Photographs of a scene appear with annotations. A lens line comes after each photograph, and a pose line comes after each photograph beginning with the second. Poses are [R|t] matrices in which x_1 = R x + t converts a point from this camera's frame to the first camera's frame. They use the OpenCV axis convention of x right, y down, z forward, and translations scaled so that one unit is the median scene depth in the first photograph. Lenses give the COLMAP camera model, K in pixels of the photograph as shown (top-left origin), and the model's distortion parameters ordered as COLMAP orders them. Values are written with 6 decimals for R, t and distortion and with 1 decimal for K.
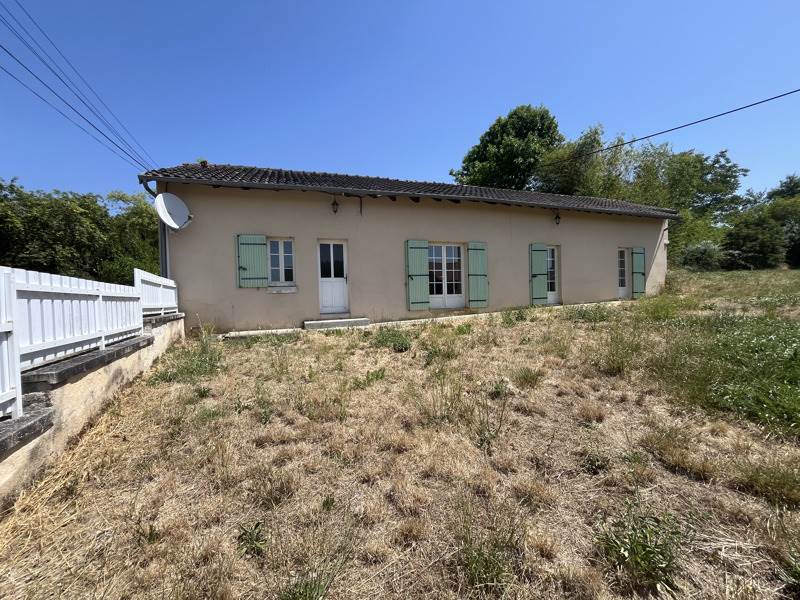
lens RADIAL K [[324.0, 0, 400.0], [0, 324.0, 300.0], [0, 0, 1]] dist [-0.000243, 0.000057]
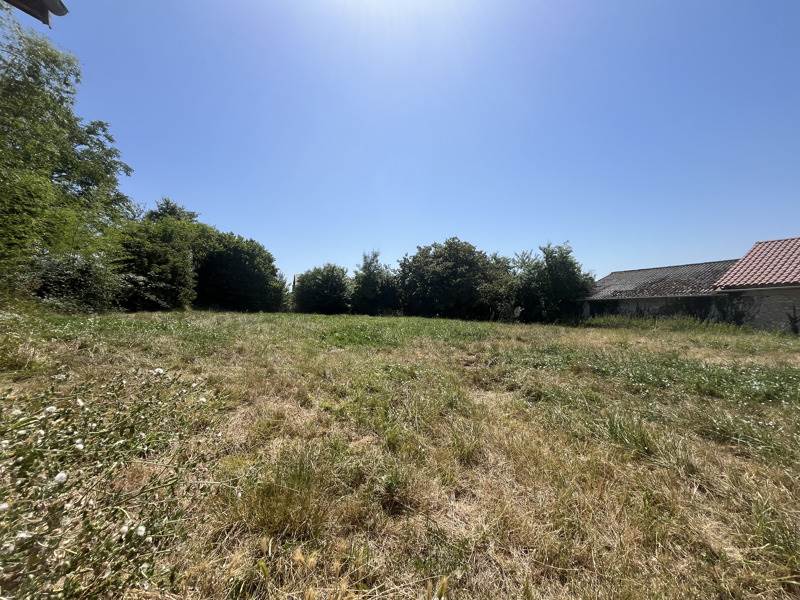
lens RADIAL K [[324.0, 0, 400.0], [0, 324.0, 300.0], [0, 0, 1]] dist [-0.000243, 0.000057]
pose [[-0.019152, 0.051638, 0.998482, 0.215505], [0.032270, 0.998177, -0.051003, -0.030507], [-0.999296, 0.031244, -0.020783, 0.259189]]
